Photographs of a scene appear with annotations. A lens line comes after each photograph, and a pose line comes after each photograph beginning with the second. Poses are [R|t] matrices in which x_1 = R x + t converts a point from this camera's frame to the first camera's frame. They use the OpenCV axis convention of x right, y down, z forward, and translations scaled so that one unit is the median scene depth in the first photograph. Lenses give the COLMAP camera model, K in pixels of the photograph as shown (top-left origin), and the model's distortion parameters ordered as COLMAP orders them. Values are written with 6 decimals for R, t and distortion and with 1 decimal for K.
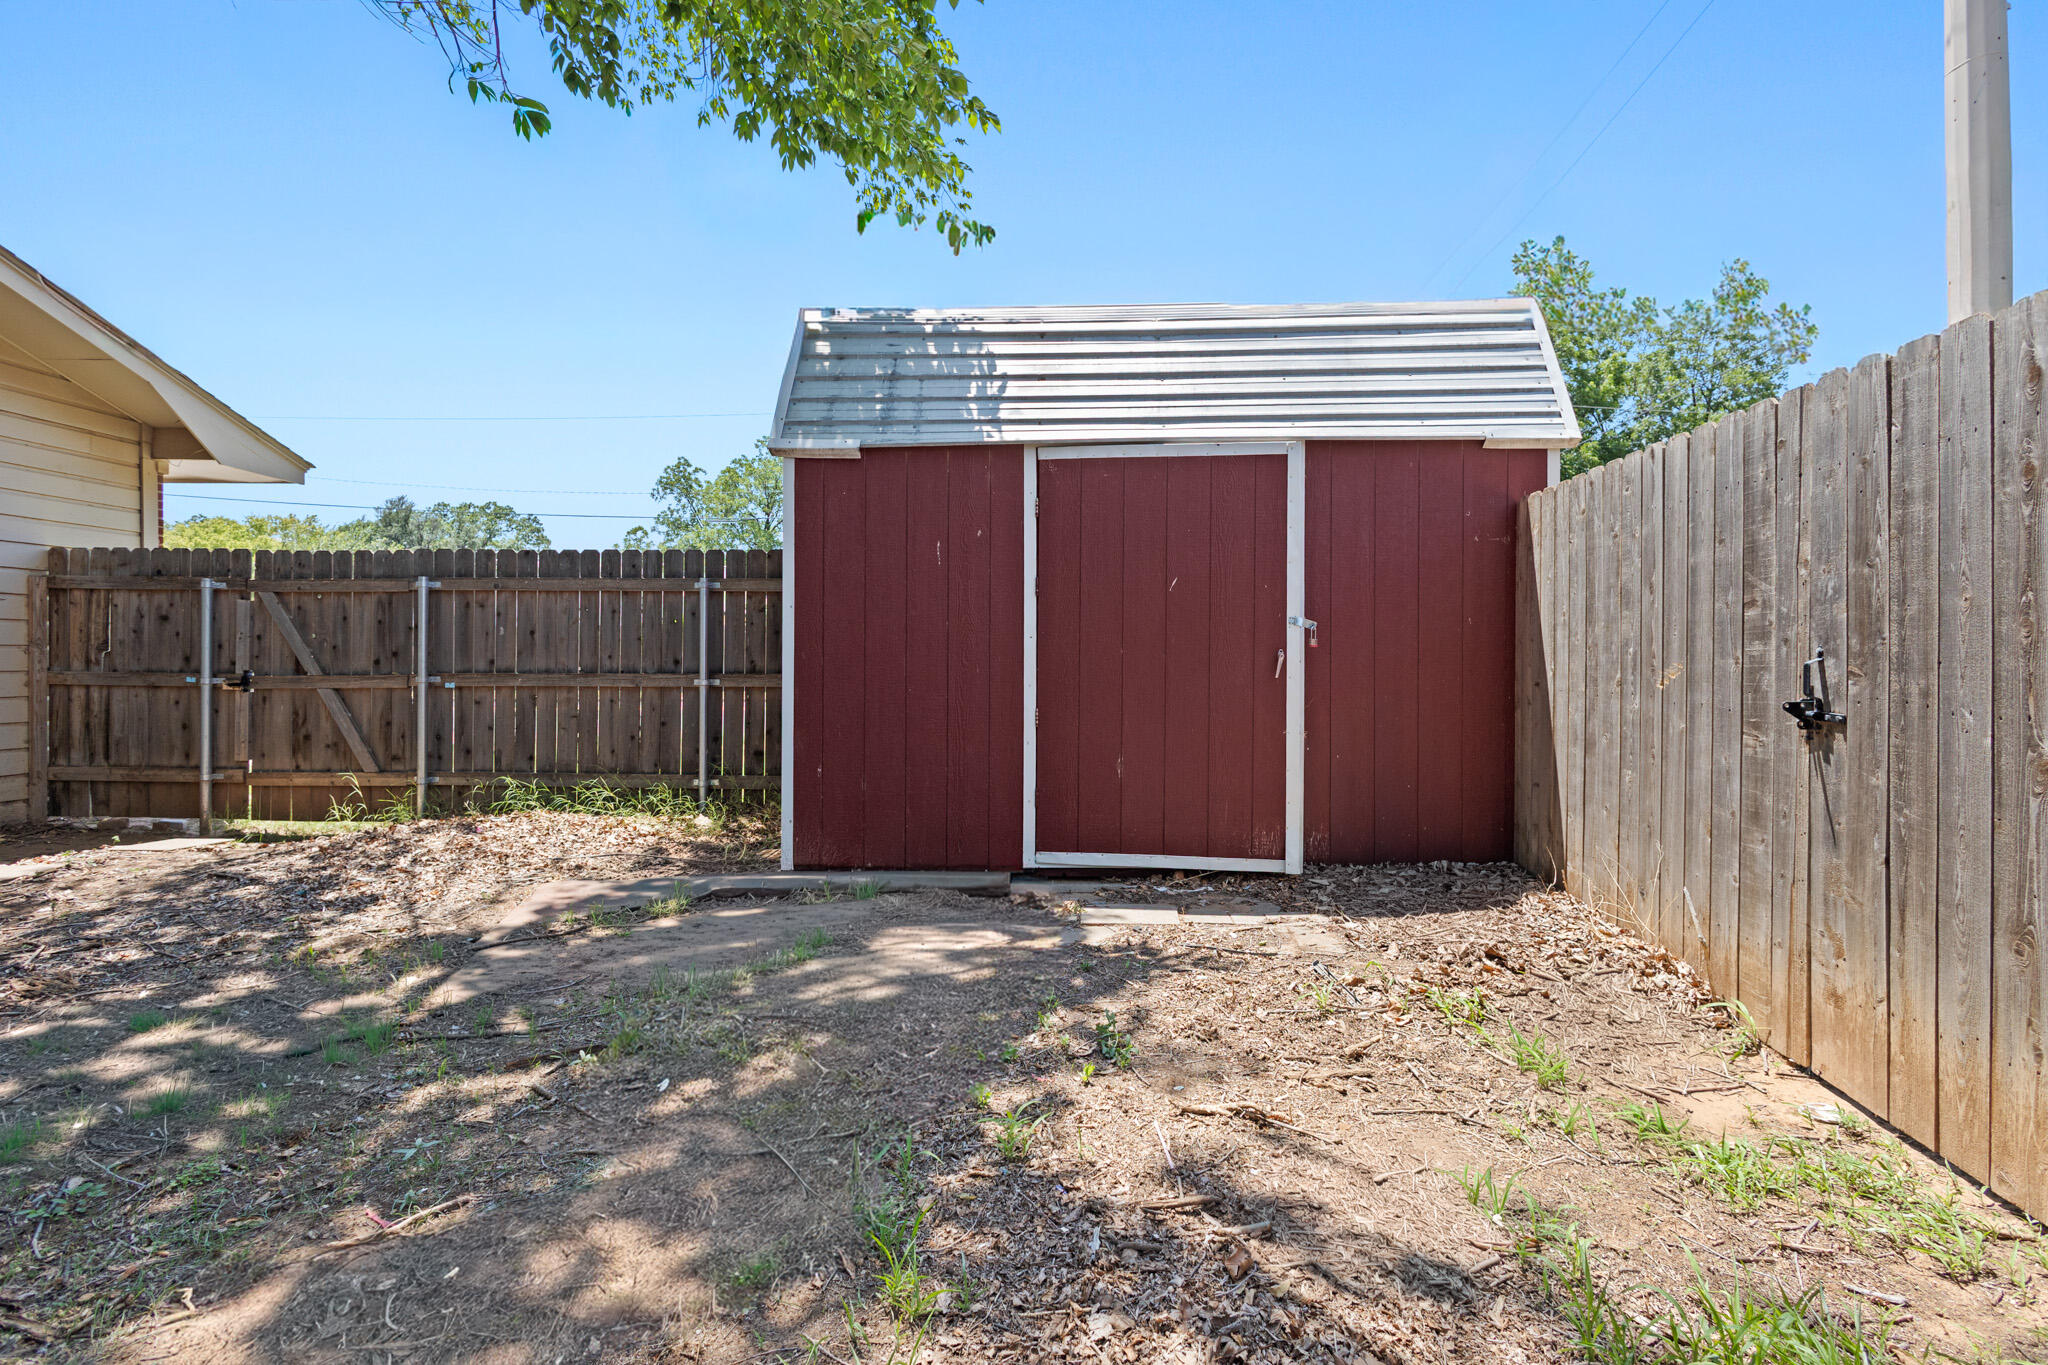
lens RADIAL K [[958.2, 0, 1023.7], [0, 958.2, 659.4], [0, 0, 1]] dist [-0.001094, -0.001039]
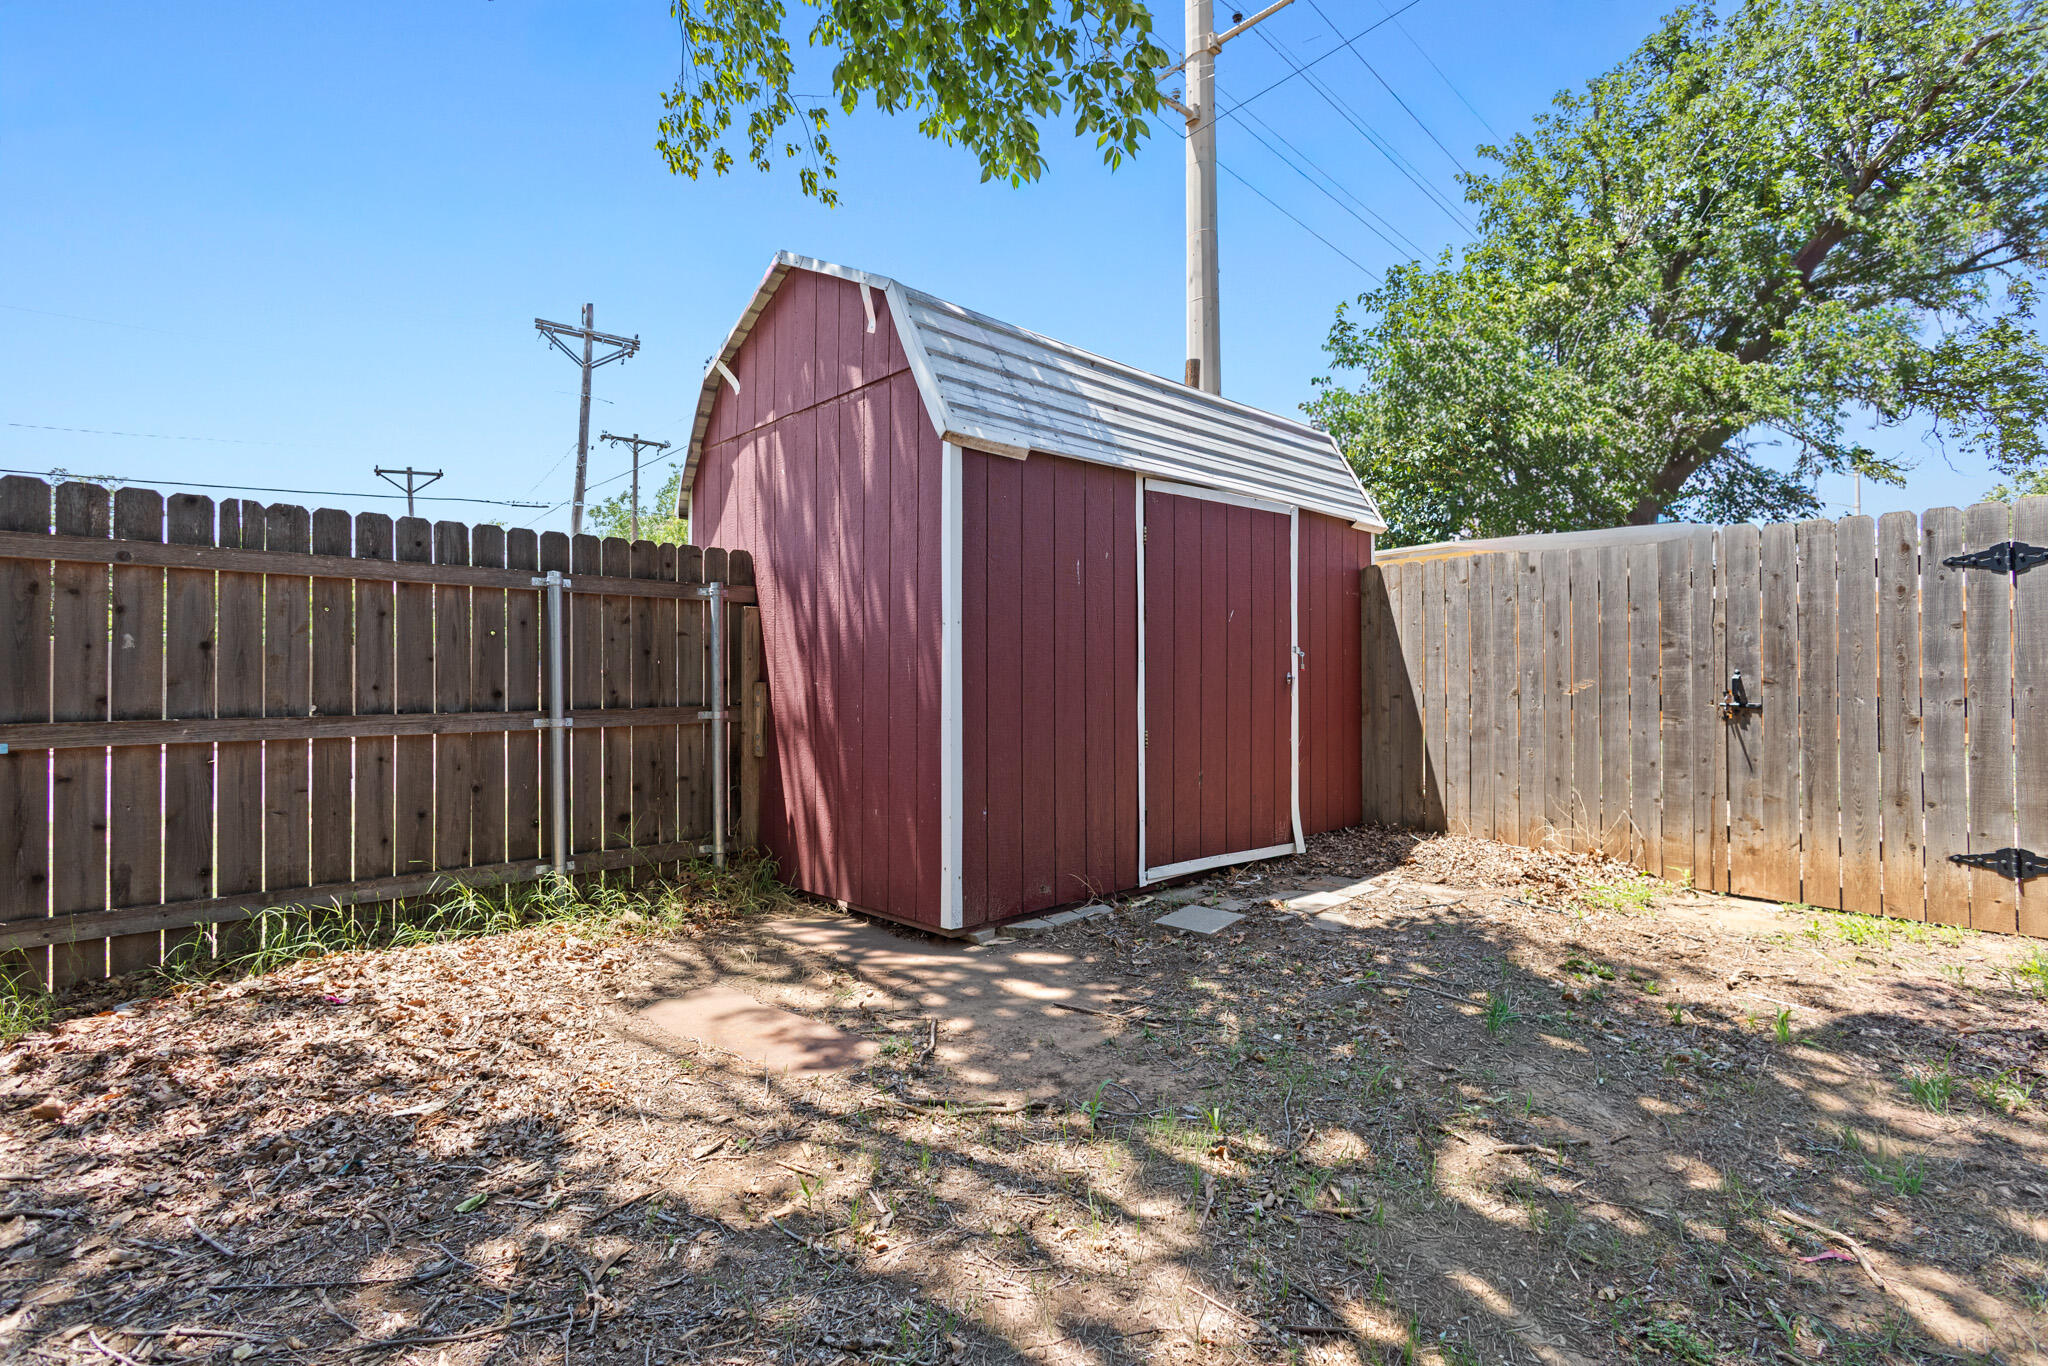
lens RADIAL K [[956.4, 0, 1022.7], [0, 956.4, 678.6], [0, 0, 1]] dist [-0.000343, -0.000412]
pose [[0.689804, -0.003888, 0.723986, -0.546811], [0.012176, 0.999906, -0.006232, 0.000323], [-0.723894, 0.013115, 0.689787, 0.256238]]
